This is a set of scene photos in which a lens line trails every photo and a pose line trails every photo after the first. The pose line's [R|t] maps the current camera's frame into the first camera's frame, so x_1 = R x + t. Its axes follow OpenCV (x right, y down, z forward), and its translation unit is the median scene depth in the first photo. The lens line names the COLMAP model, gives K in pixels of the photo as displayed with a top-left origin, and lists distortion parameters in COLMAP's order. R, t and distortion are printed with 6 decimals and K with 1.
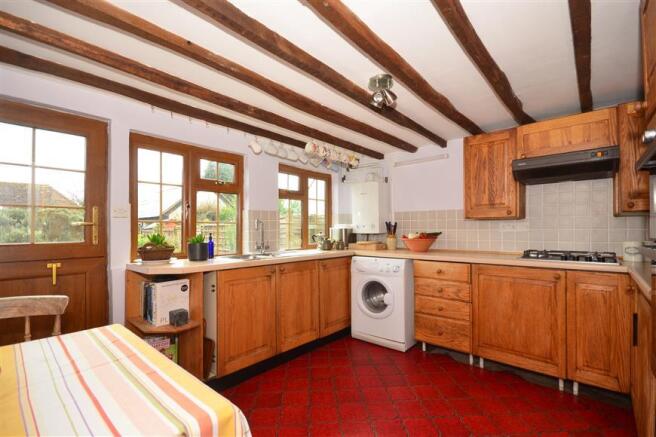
lens RADIAL K [[300.1, 0, 328.6], [0, 300.1, 224.7], [0, 0, 1]] dist [0.003064, -0.000034]
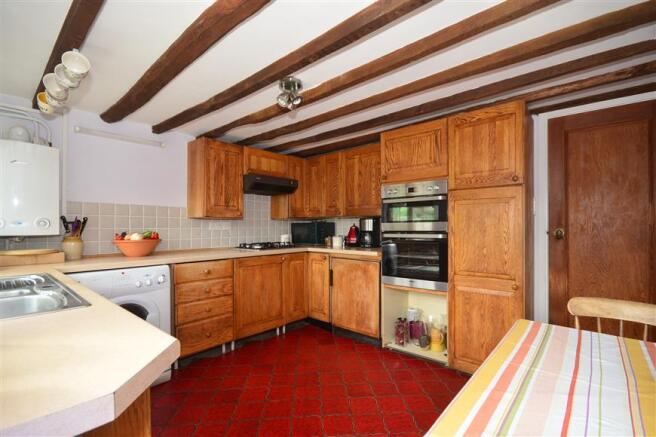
lens RADIAL K [[300.1, 0, 338.9], [0, 300.1, 226.6], [0, 0, 1]] dist [0.003064, -0.000034]
pose [[-0.018981, 0.004901, 0.999808, -0.602487], [-0.012883, 0.999904, -0.005146, 0.011350], [-0.999737, -0.012978, -0.018916, 0.601357]]
